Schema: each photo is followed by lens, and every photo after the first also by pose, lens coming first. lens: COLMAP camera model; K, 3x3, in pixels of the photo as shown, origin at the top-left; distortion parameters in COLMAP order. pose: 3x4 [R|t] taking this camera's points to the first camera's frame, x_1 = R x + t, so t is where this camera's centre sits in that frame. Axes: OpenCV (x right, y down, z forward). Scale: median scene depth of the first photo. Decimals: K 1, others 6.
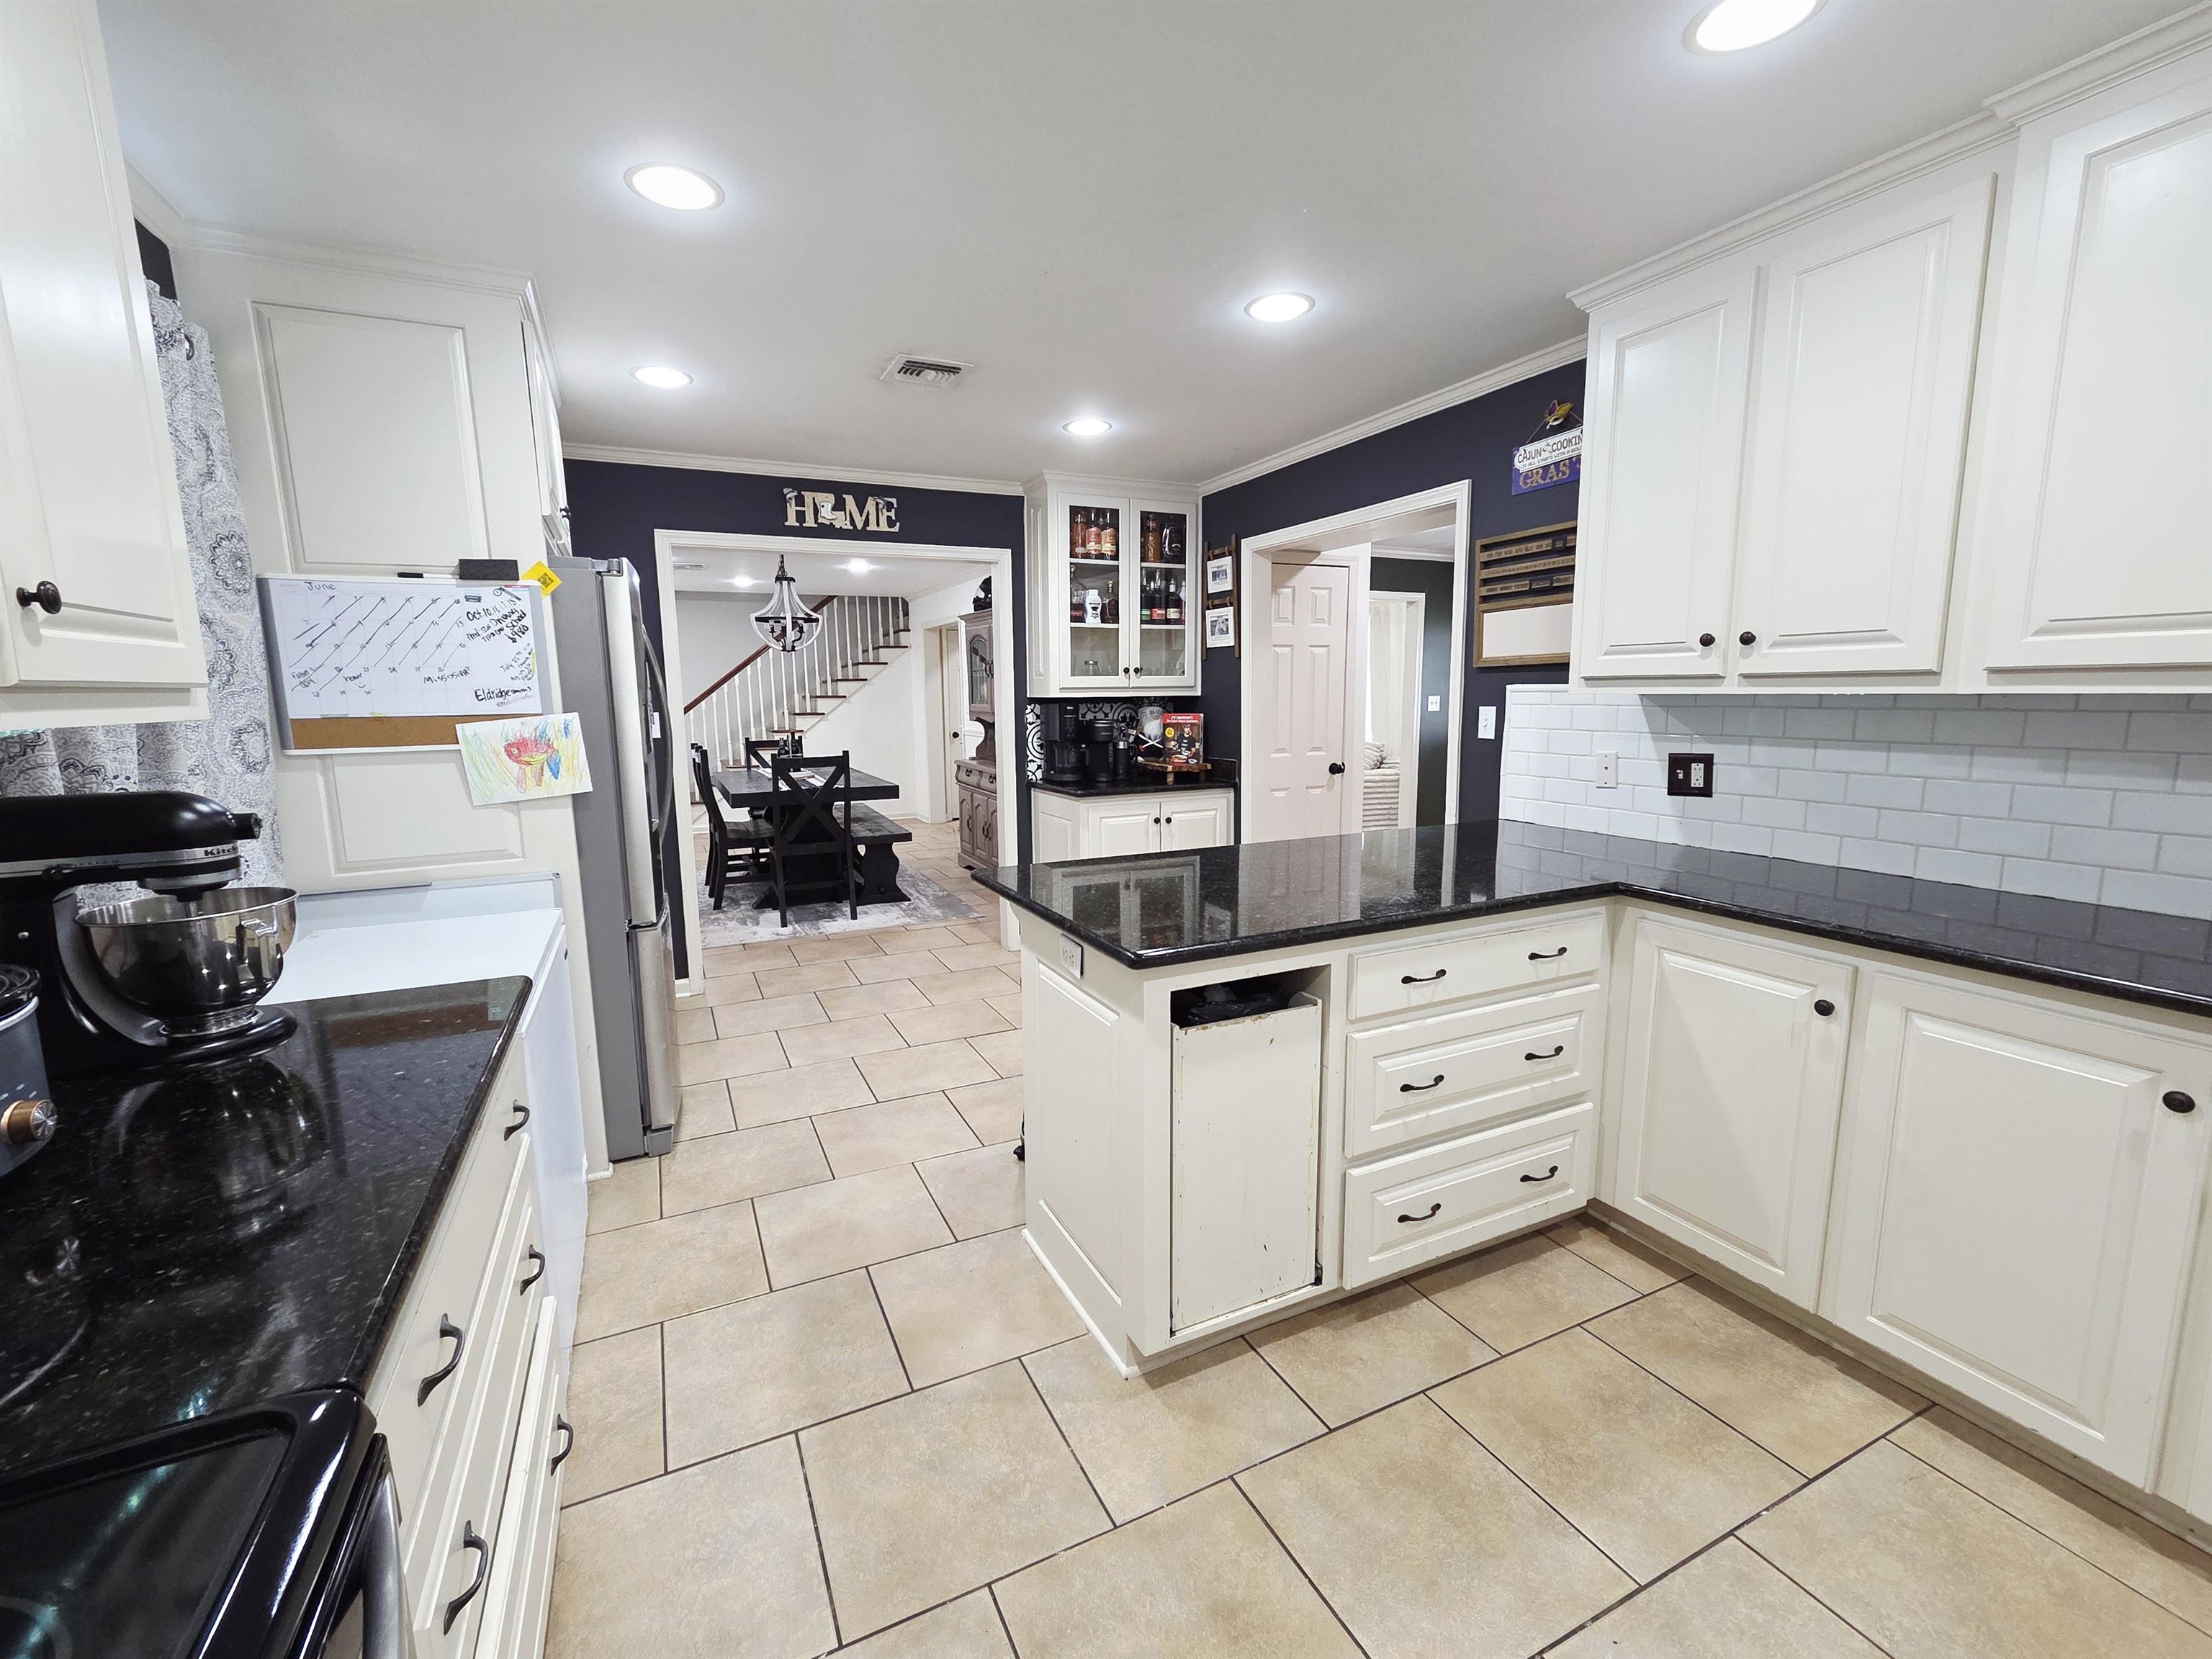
lens RADIAL K [[926.7, 0, 1081.0], [0, 926.7, 825.6], [0, 0, 1]] dist [0.003026, 0.000345]
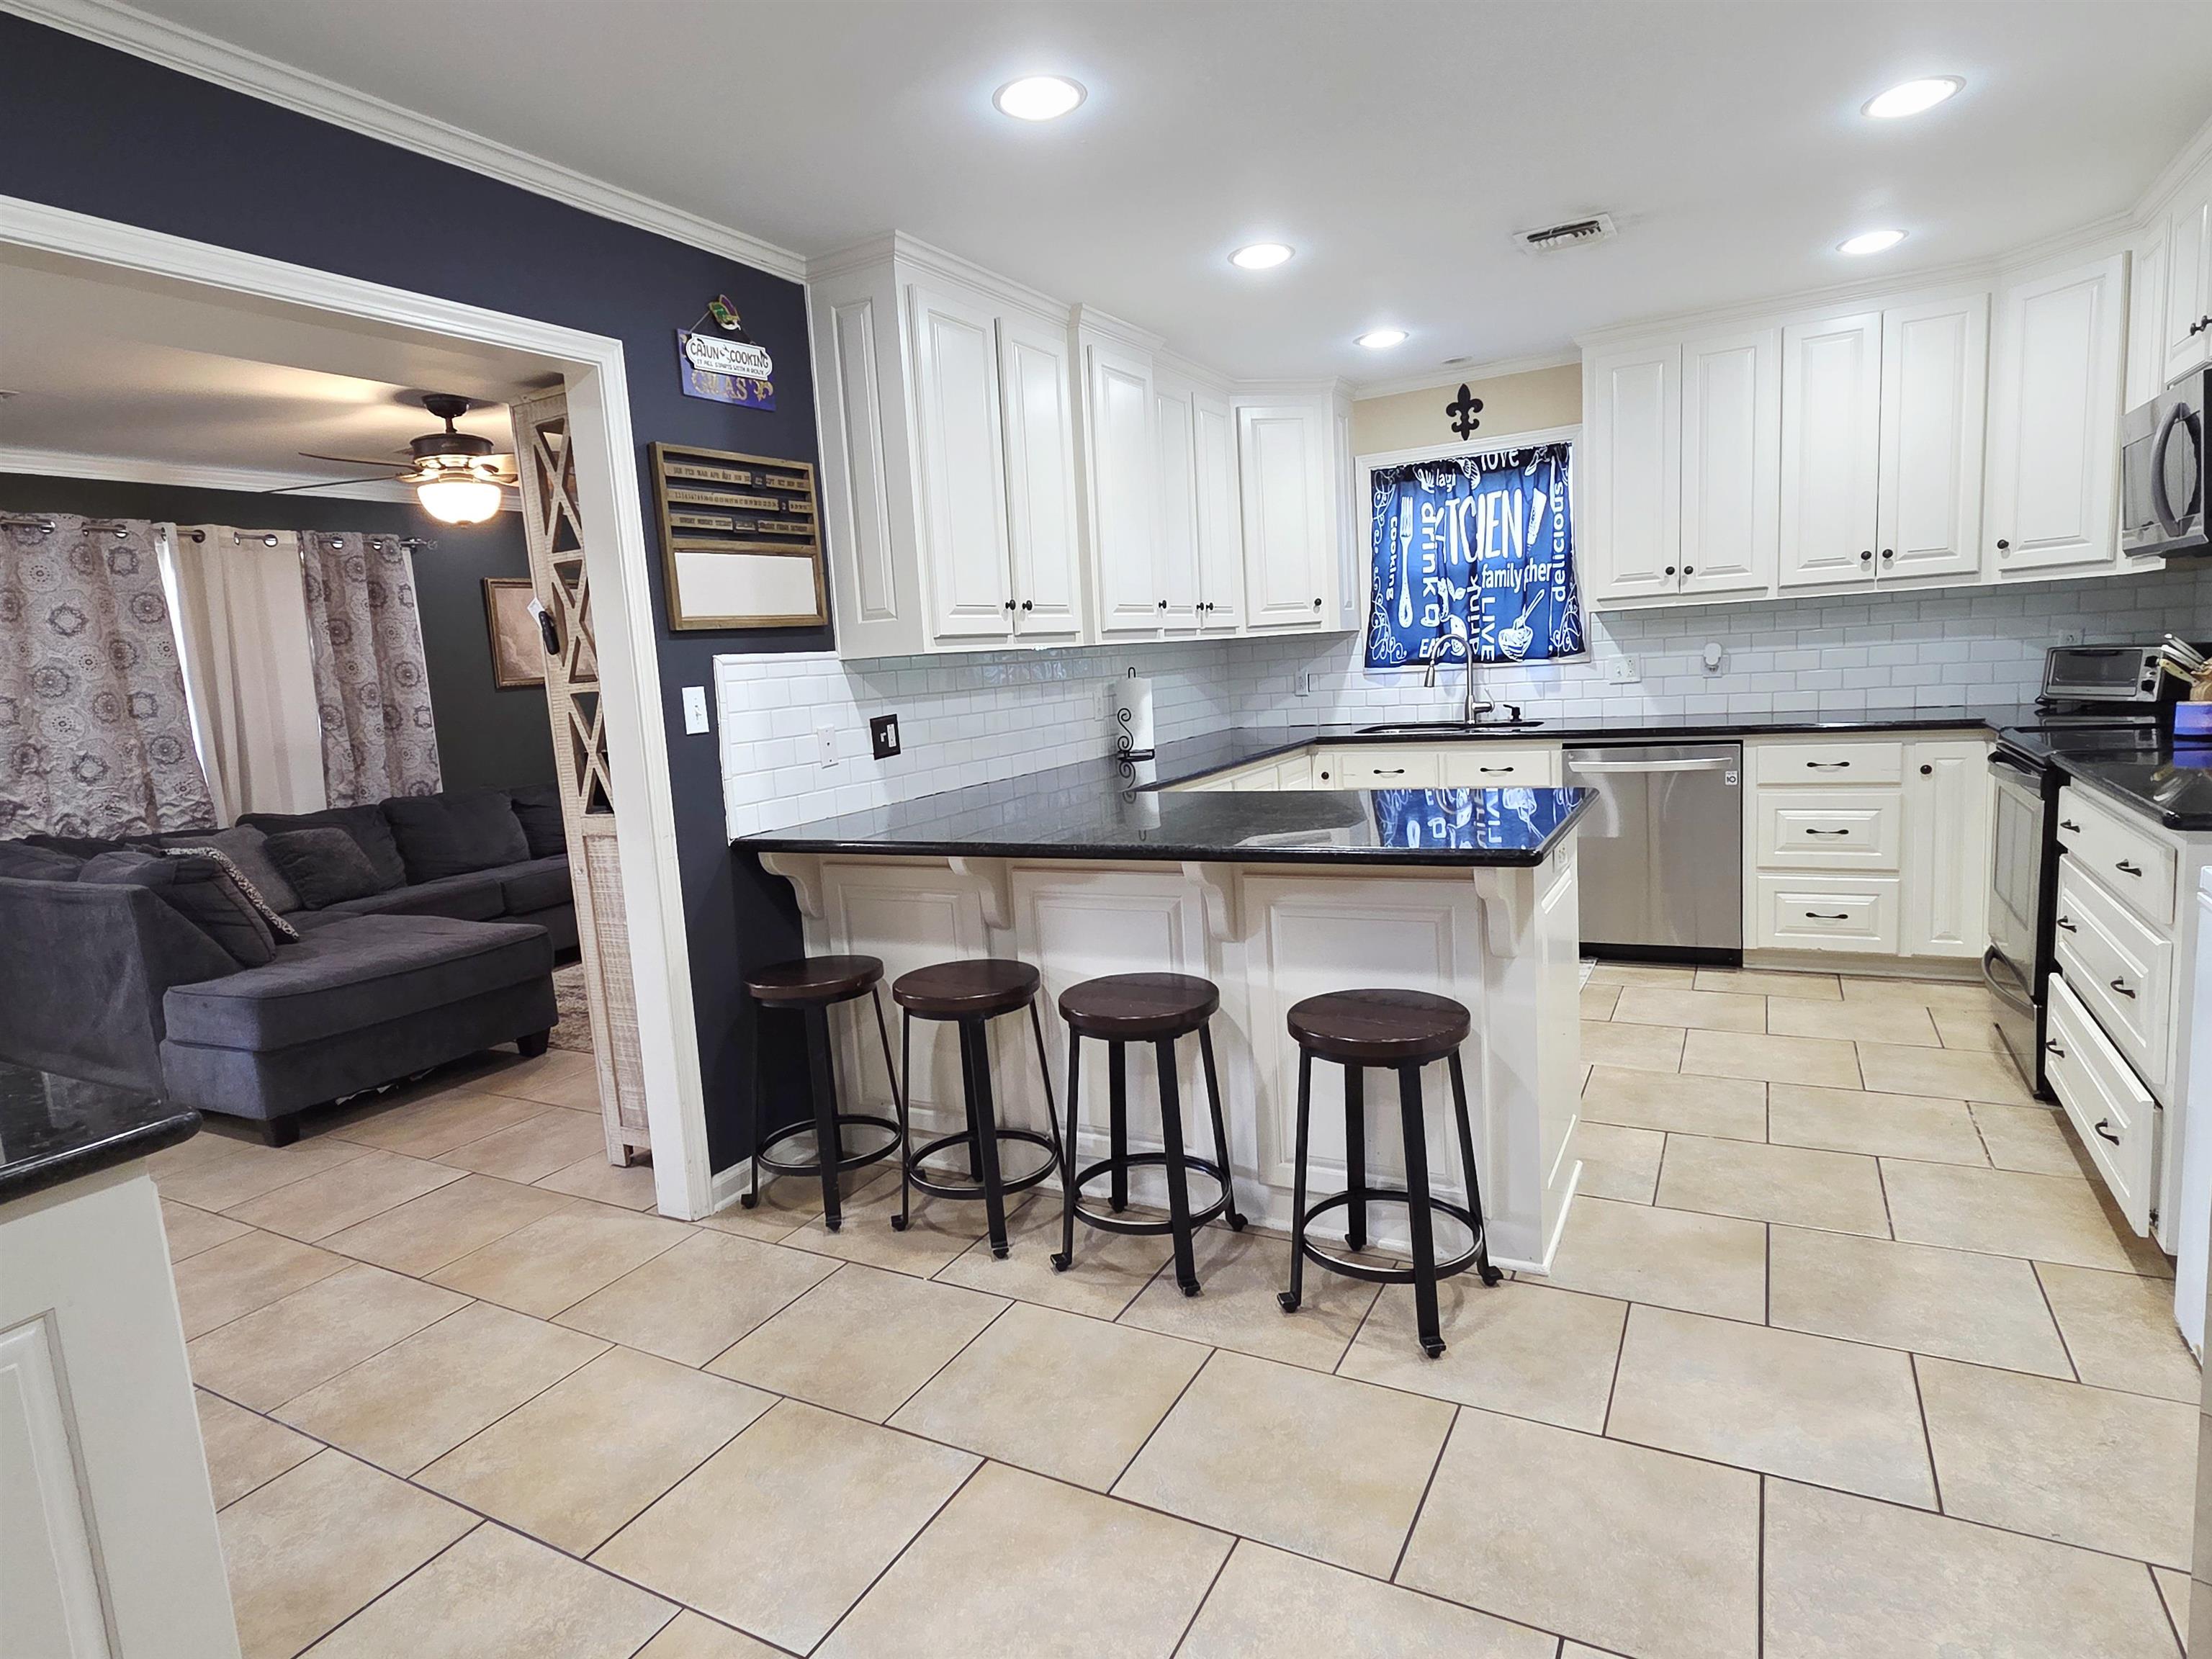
lens RADIAL K [[1212.9, 0, 1071.6], [0, 1212.9, 826.7], [0, 0, 1]] dist [0.003643, 0.000578]
pose [[-0.578165, -0.063417, 0.813451, -0.526967], [0.188051, 0.959777, 0.208483, -0.182546], [-0.793953, 0.273508, -0.542984, 1.441600]]
